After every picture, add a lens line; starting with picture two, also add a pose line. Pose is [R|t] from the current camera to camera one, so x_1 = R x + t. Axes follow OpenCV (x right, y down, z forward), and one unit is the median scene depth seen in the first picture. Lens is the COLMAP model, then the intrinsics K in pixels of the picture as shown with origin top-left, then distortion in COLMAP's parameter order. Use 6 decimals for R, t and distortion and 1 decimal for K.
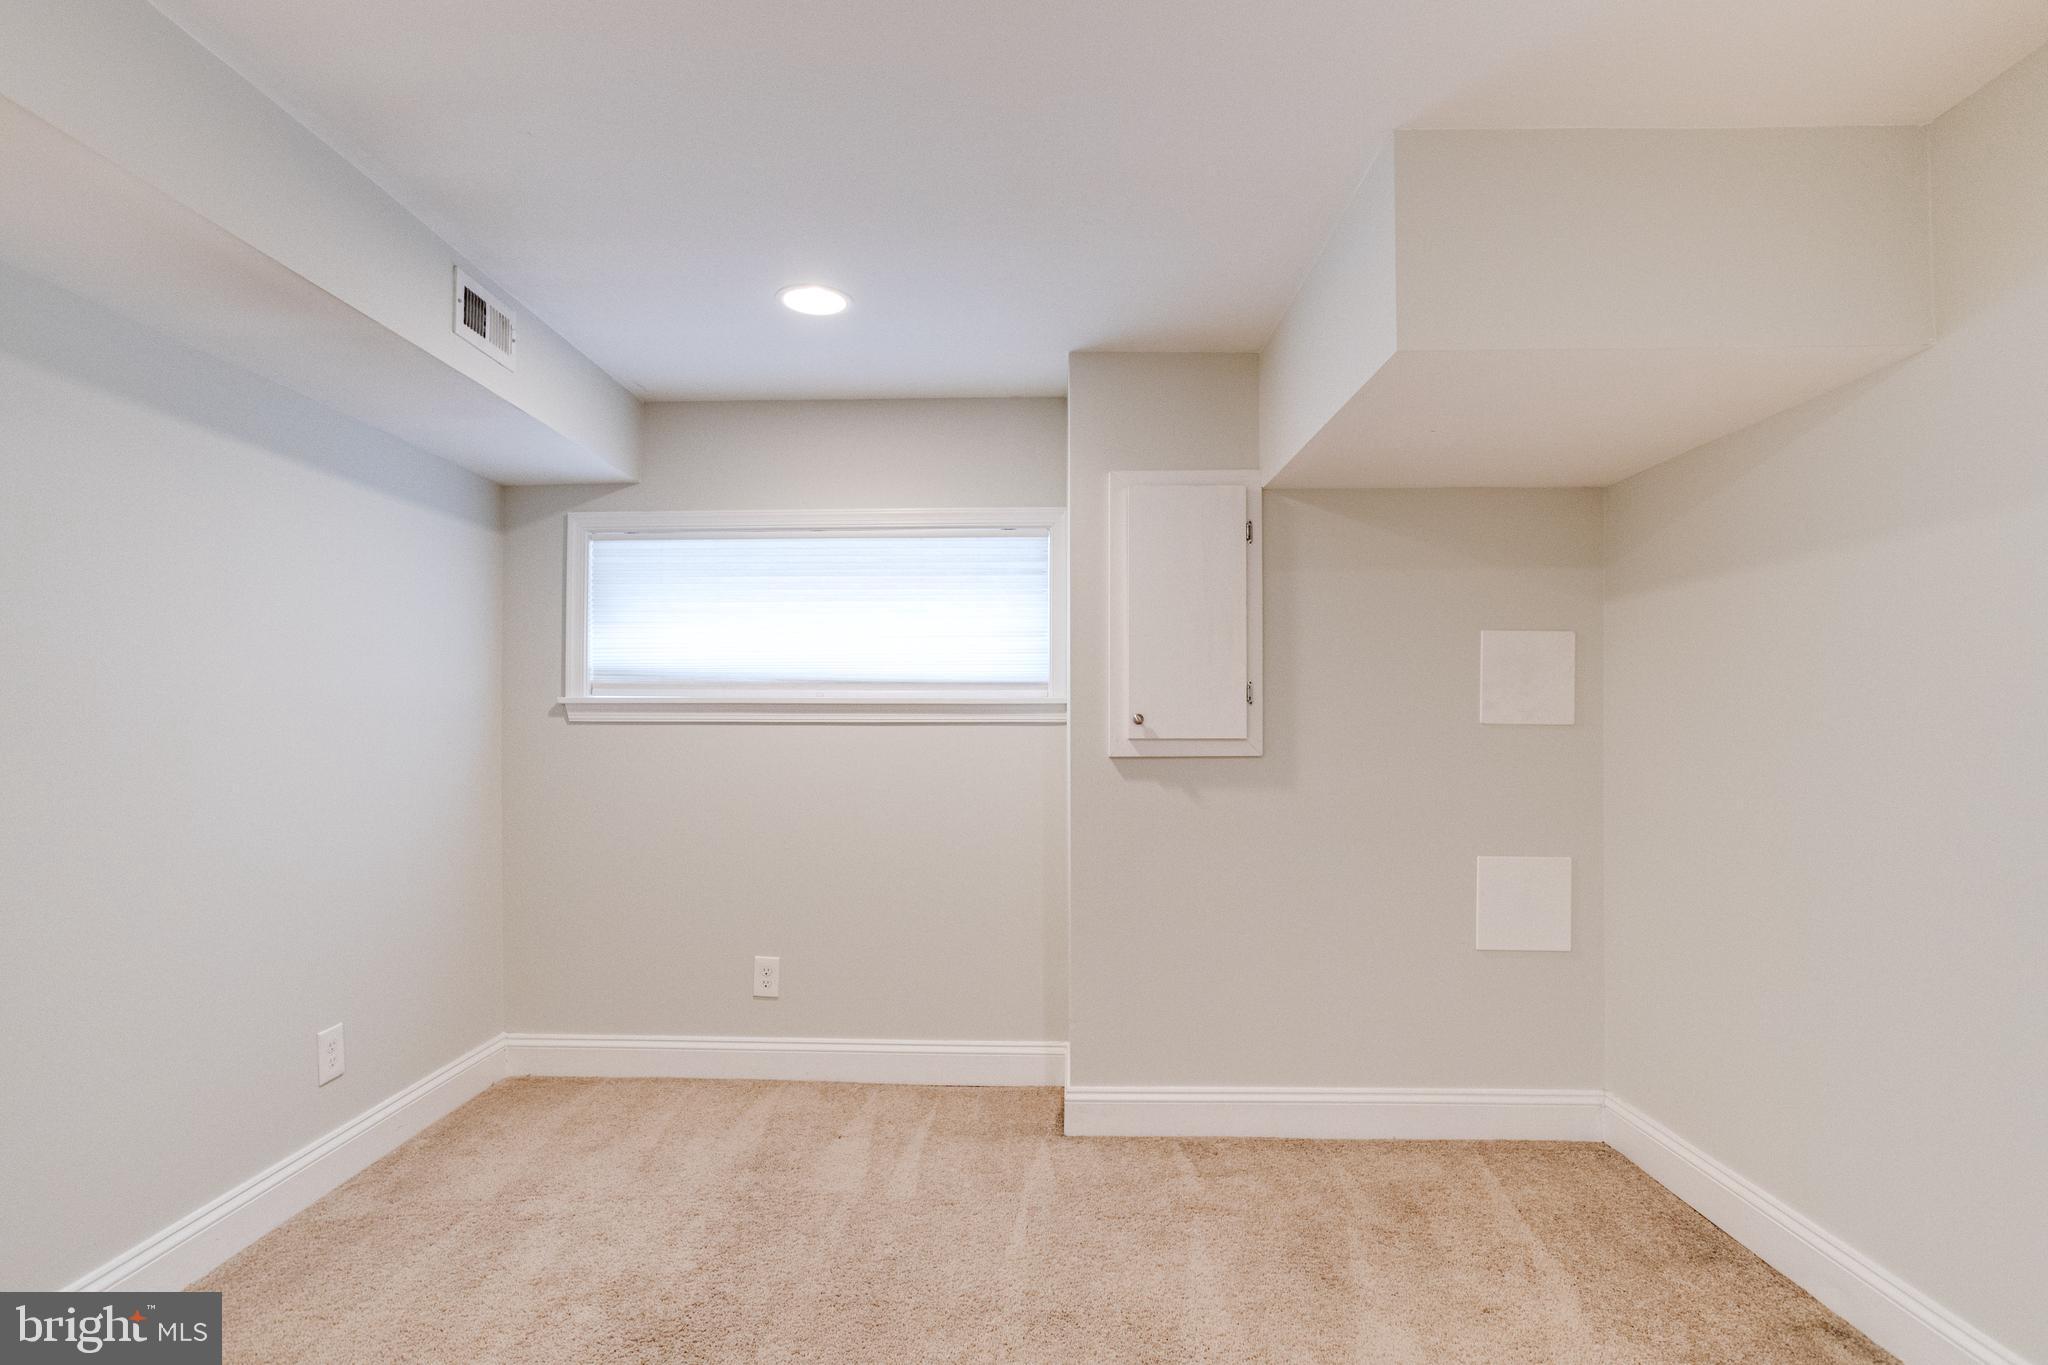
lens RADIAL K [[981.2, 0, 1018.0], [0, 981.2, 720.4], [0, 0, 1]] dist [-0.055170, 0.035015]
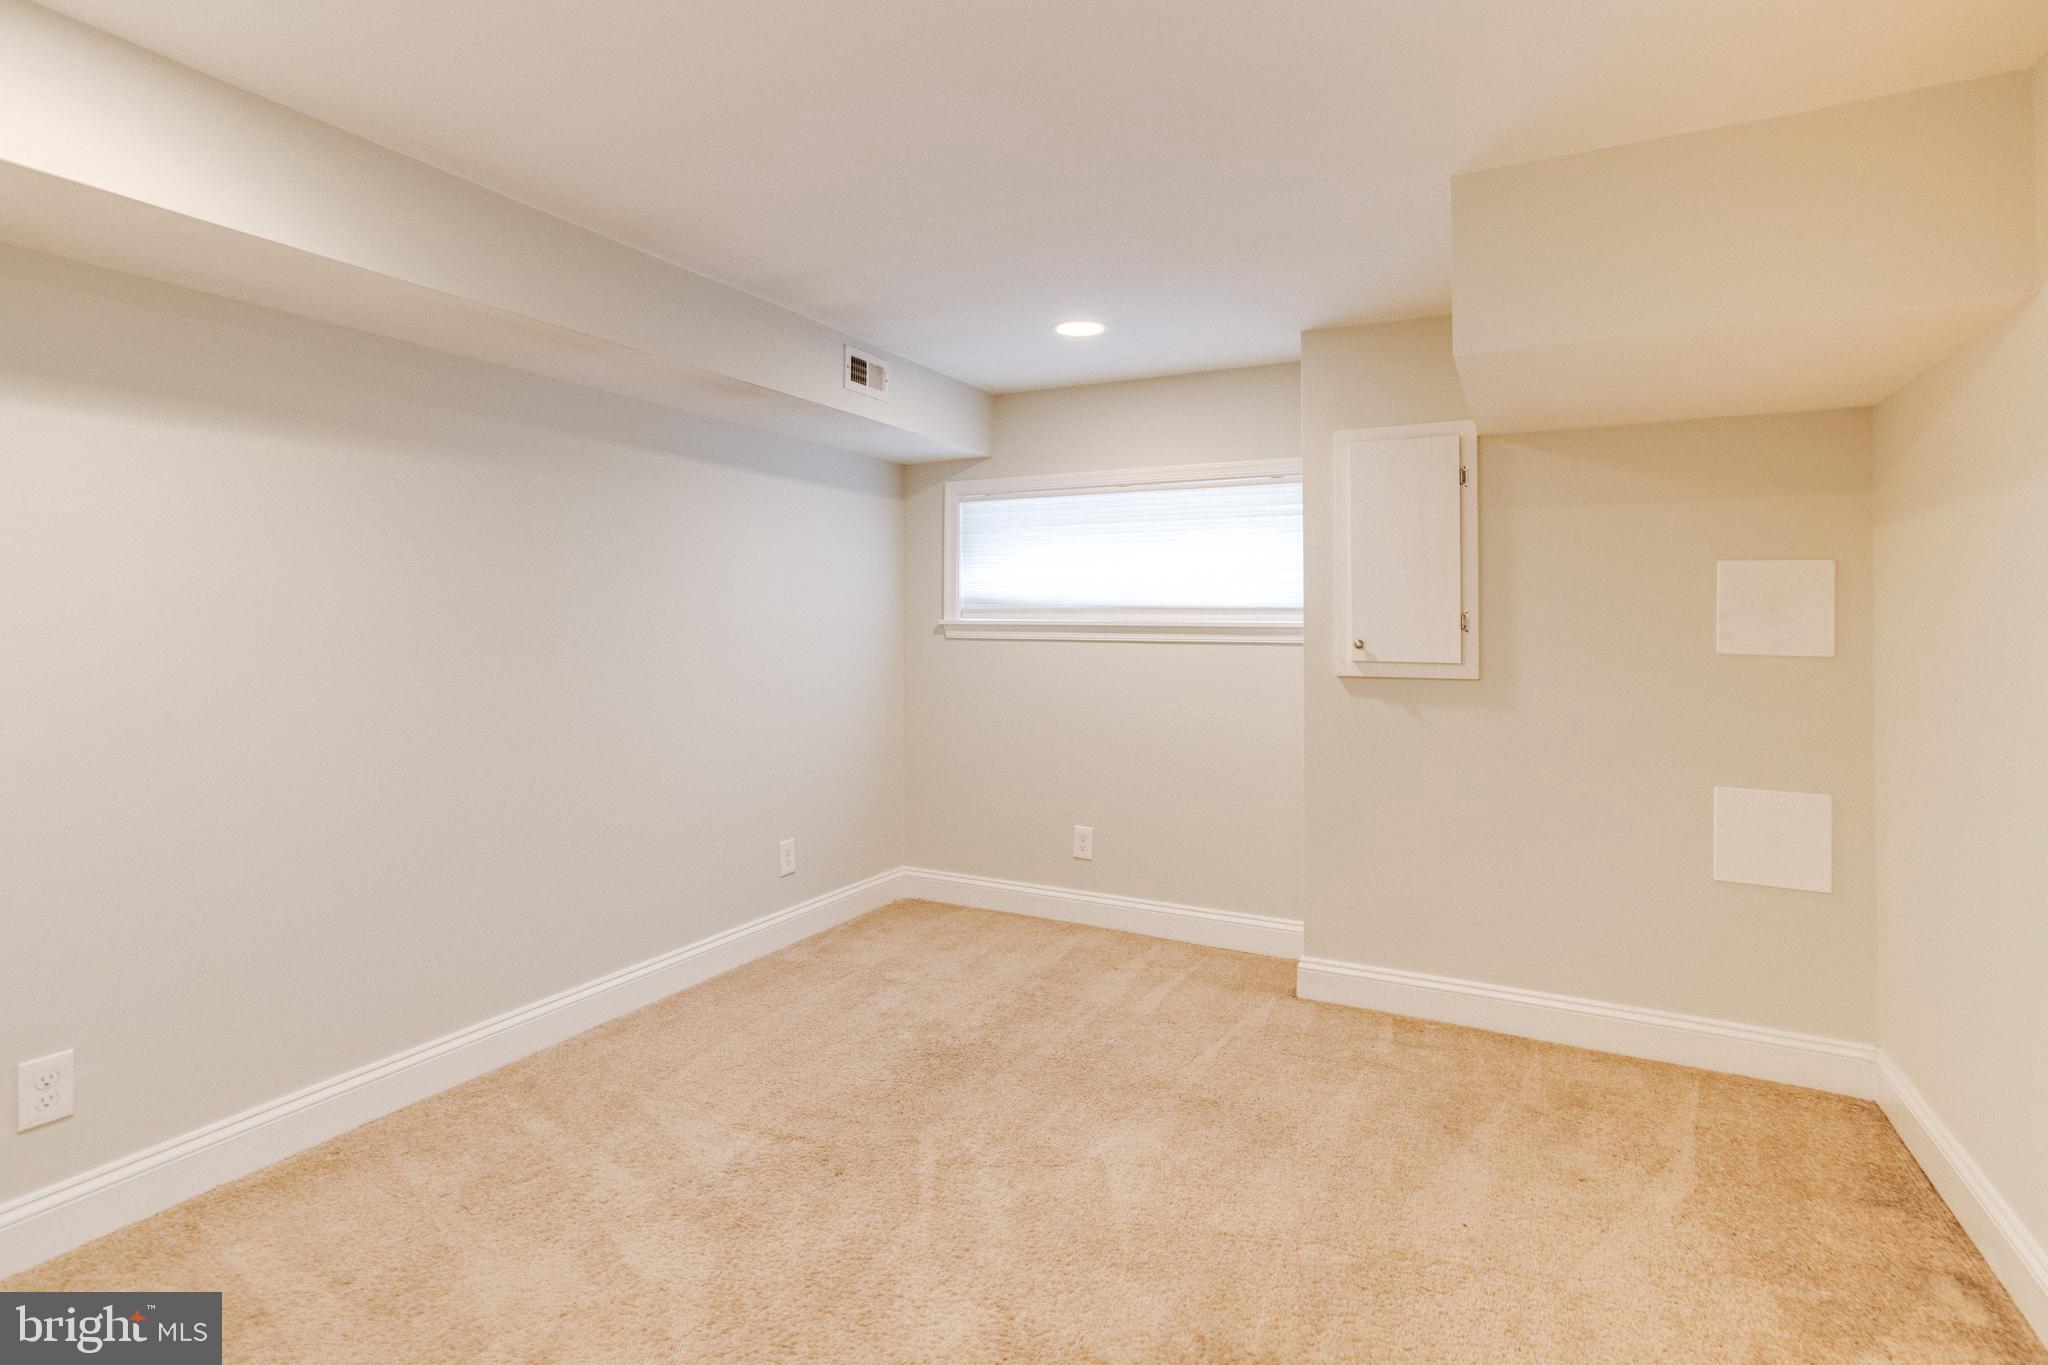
lens RADIAL K [[1002.7, 0, 1016.7], [0, 1002.7, 629.9], [0, 0, 1]] dist [-0.048672, 0.024291]
pose [[0.894678, 0.008279, -0.446634, 0.286903], [-0.005103, 0.999952, 0.008314, -0.026026], [0.446682, -0.005159, 0.894678, -0.230062]]
